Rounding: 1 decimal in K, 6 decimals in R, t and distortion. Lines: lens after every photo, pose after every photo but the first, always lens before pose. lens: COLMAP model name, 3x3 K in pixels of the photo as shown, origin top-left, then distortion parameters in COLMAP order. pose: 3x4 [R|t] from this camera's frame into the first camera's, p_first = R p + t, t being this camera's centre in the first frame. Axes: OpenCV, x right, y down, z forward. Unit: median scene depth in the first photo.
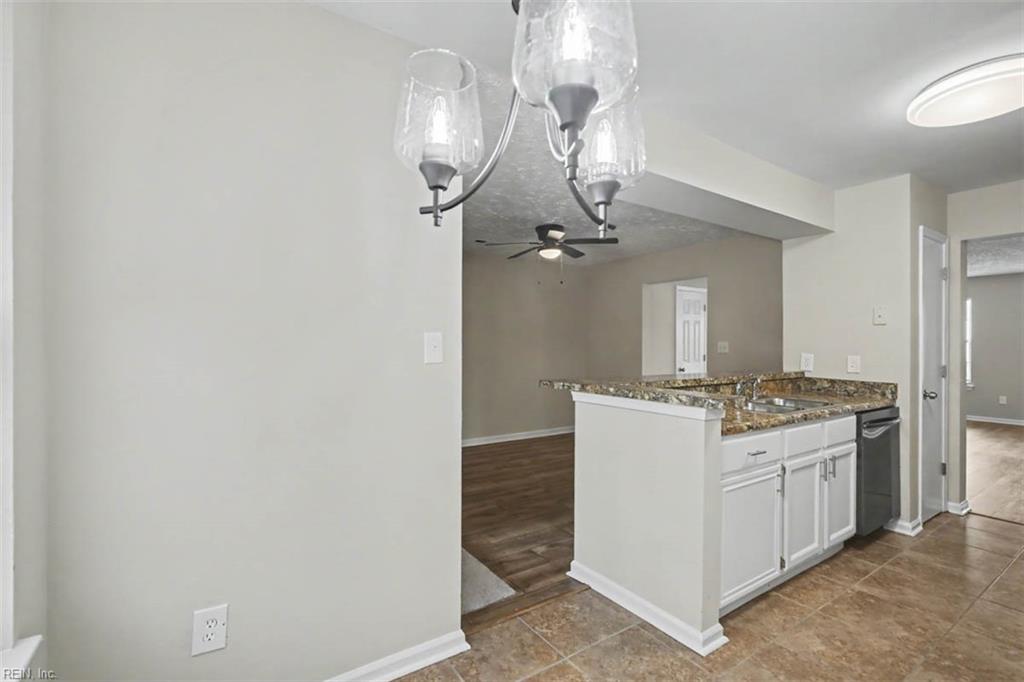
lens RADIAL K [[476.9, 0, 518.7], [0, 476.9, 342.0], [0, 0, 1]] dist [-0.000403, -0.000224]
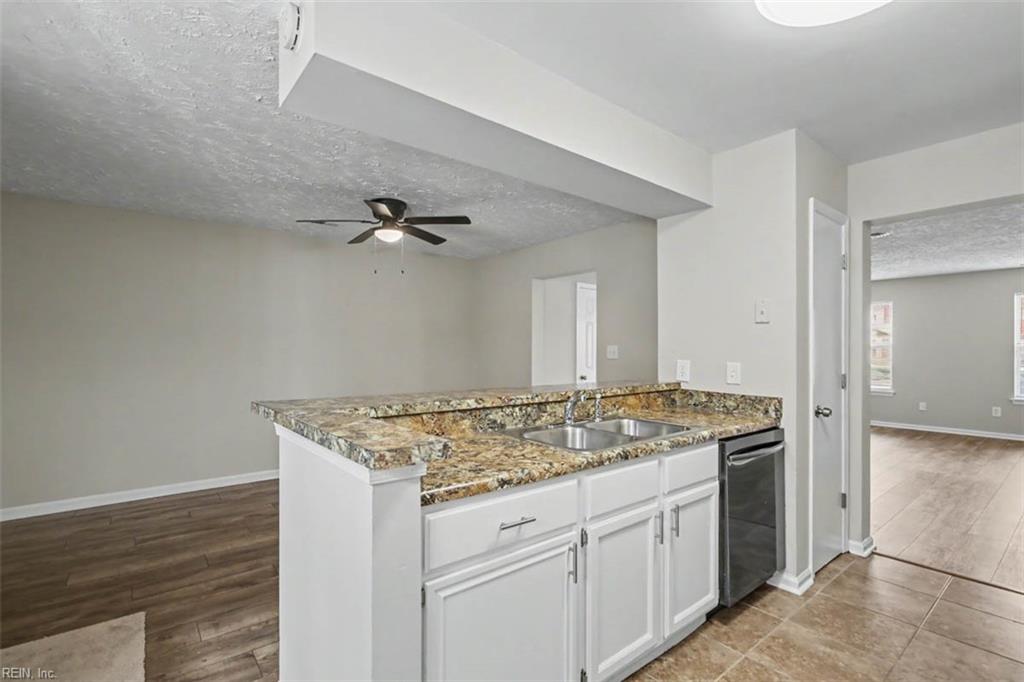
lens RADIAL K [[479.0, 0, 513.1], [0, 479.0, 347.2], [0, 0, 1]] dist [0.001558, 0.000043]
pose [[0.996895, -0.000603, 0.078734, 0.291158], [0.000624, 1.000000, -0.000233, 0.003438], [-0.078734, 0.000281, 0.996896, 0.249596]]
